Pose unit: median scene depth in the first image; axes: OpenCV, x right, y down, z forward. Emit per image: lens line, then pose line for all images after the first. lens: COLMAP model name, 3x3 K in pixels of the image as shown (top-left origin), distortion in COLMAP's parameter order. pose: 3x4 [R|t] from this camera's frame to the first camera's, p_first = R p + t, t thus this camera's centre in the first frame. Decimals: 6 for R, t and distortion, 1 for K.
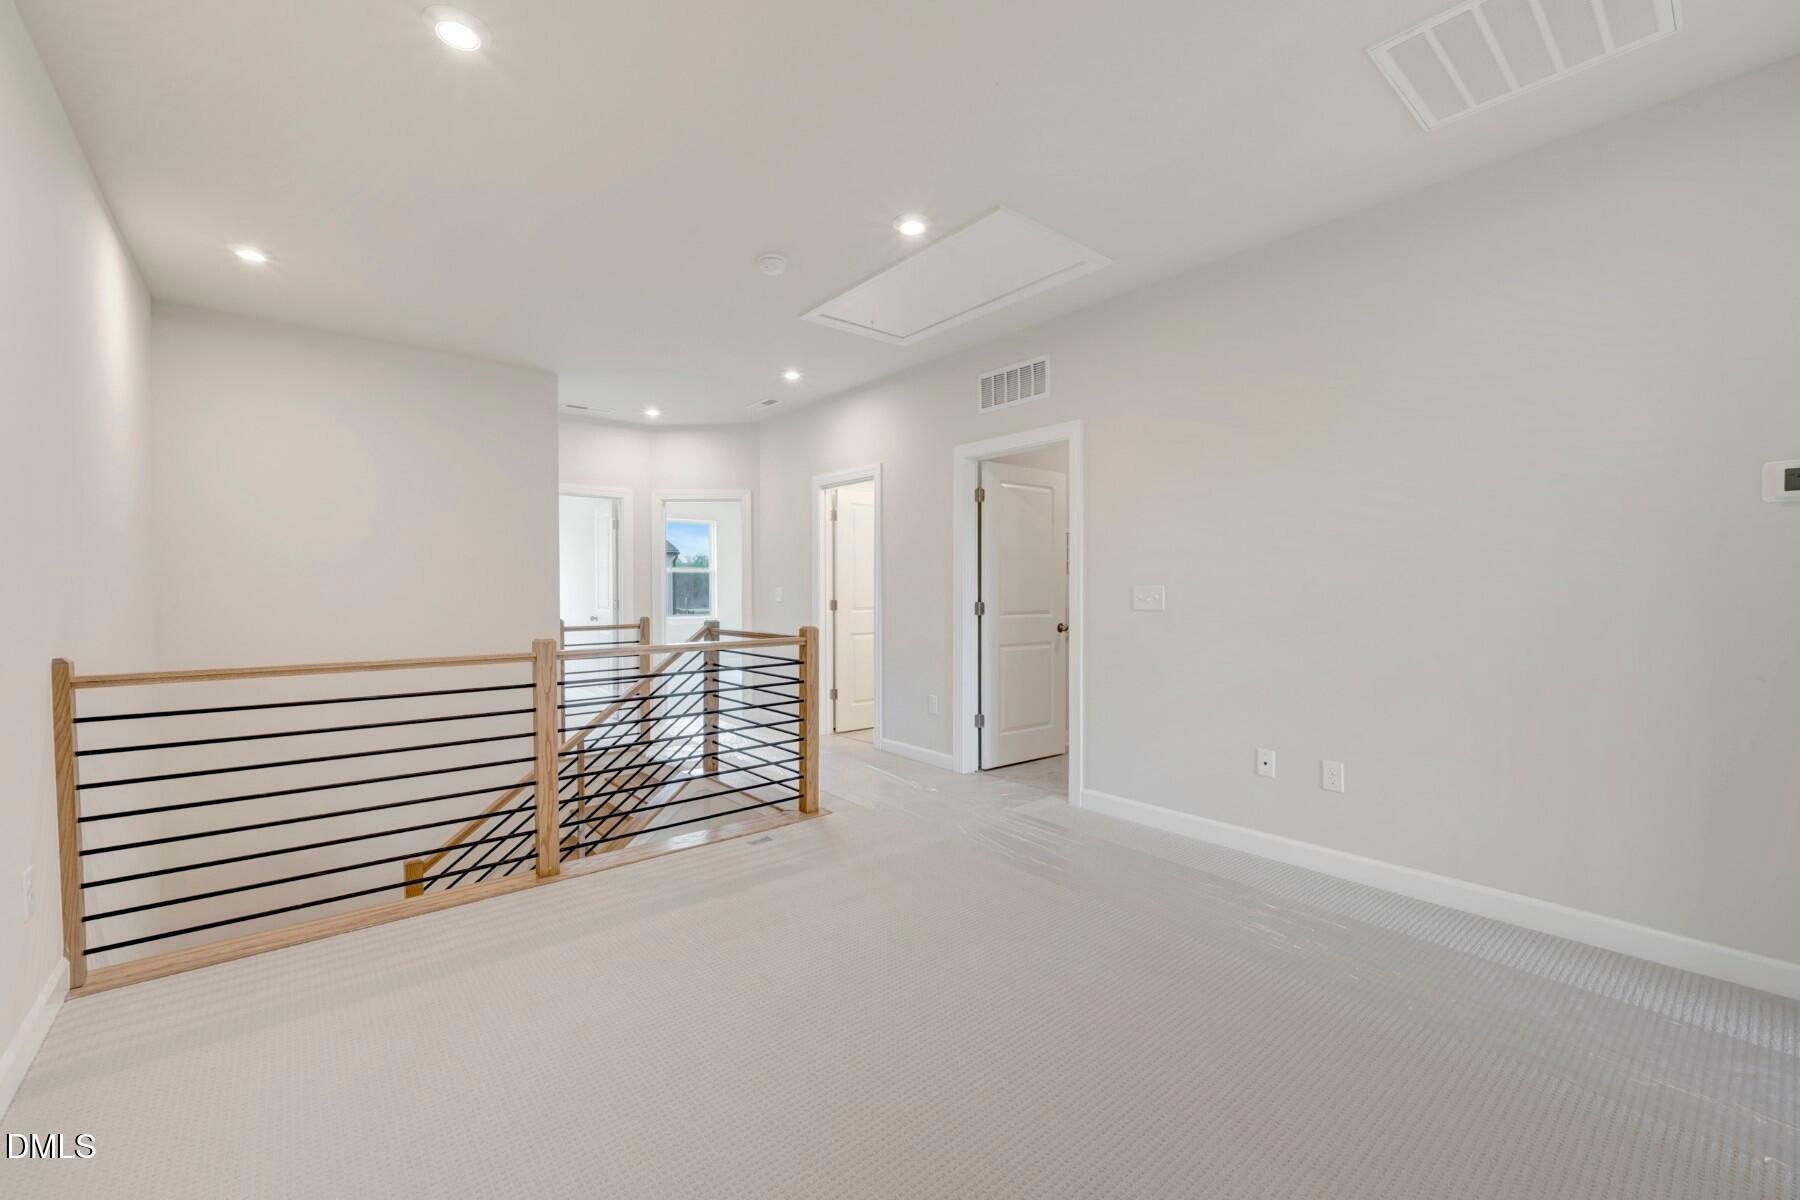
lens RADIAL K [[737.3, 0, 897.0], [0, 737.3, 604.7], [0, 0, 1]] dist [-0.006403, 0.000933]
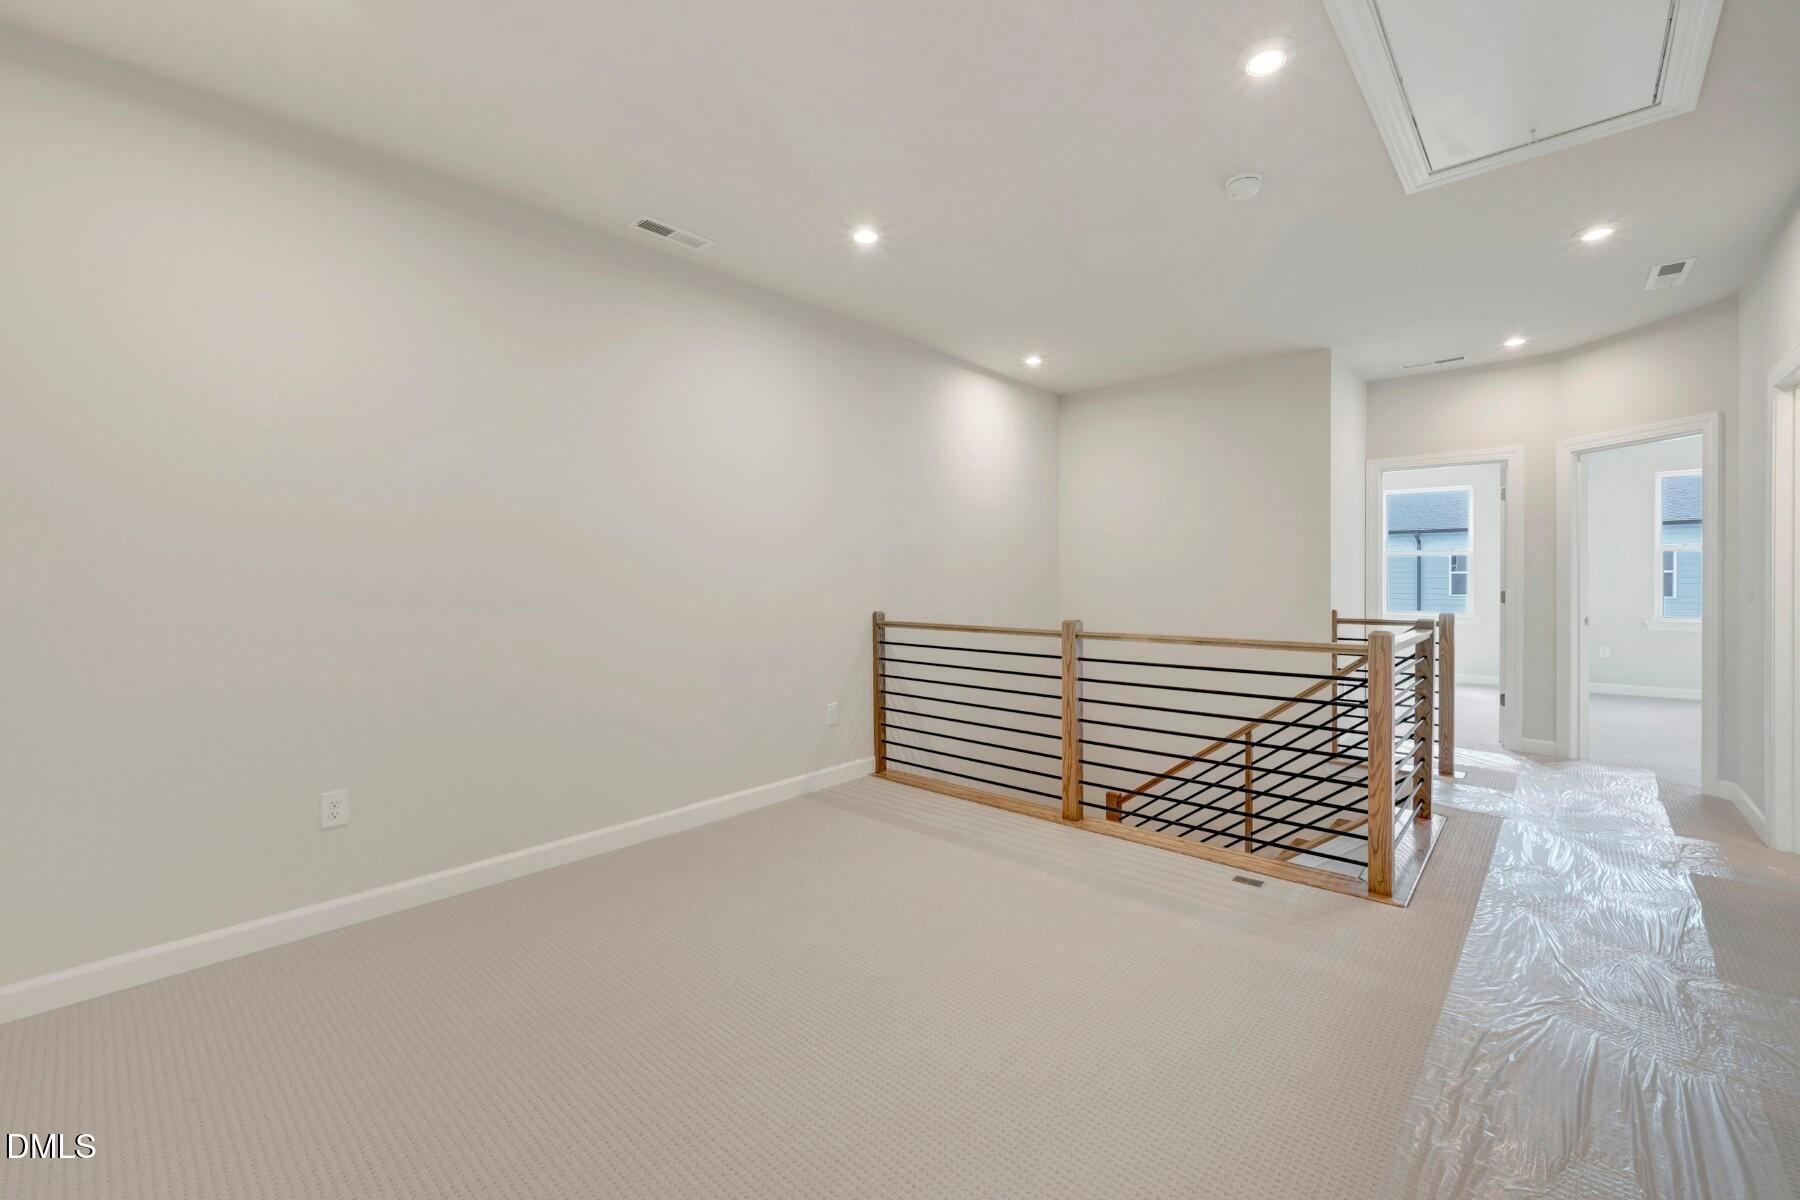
lens RADIAL K [[737.3, 0, 896.7], [0, 737.3, 584.7], [0, 0, 1]] dist [-0.006403, 0.000933]
pose [[0.124810, 0.011878, -0.992110, 0.530574], [-0.018783, 0.999777, 0.009607, -0.013730], [0.992003, 0.017435, 0.125006, 0.449626]]
